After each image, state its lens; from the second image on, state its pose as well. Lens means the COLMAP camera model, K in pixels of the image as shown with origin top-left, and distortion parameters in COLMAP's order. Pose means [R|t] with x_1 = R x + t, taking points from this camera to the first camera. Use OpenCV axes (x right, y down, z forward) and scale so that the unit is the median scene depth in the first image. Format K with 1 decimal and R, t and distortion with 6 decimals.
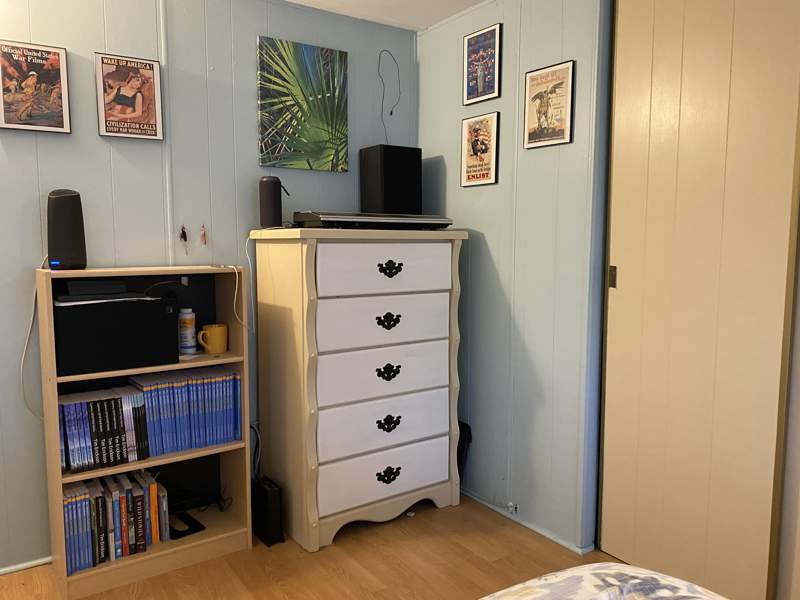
lens RADIAL K [[616.7, 0, 407.3], [0, 616.7, 301.6], [0, 0, 1]] dist [0.041976, -0.000653]
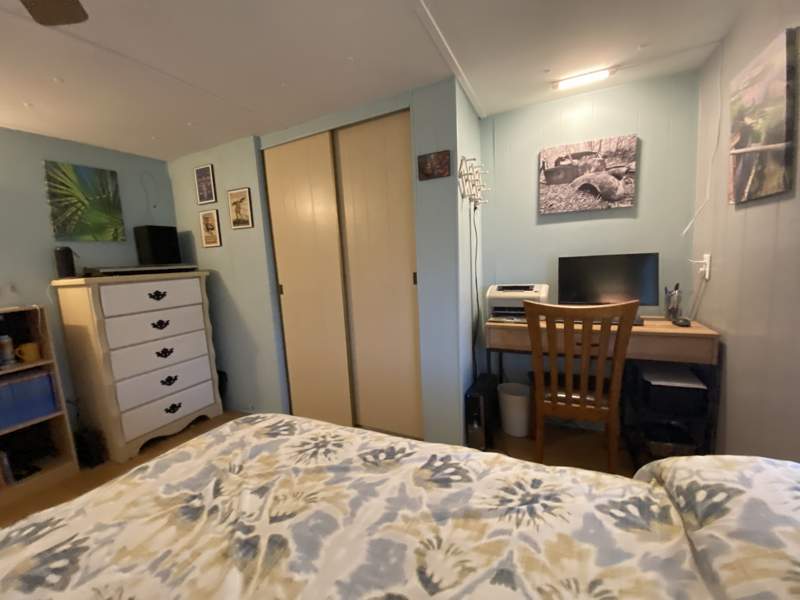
lens RADIAL K [[320.2, 0, 400.0], [0, 320.2, 300.0], [0, 0, 1]] dist [0.000282, -0.012521]
pose [[0.861850, -0.109335, 0.495237, 0.114569], [0.104961, 0.993797, 0.036741, -0.000743], [-0.496183, 0.020315, 0.867980, -0.146914]]
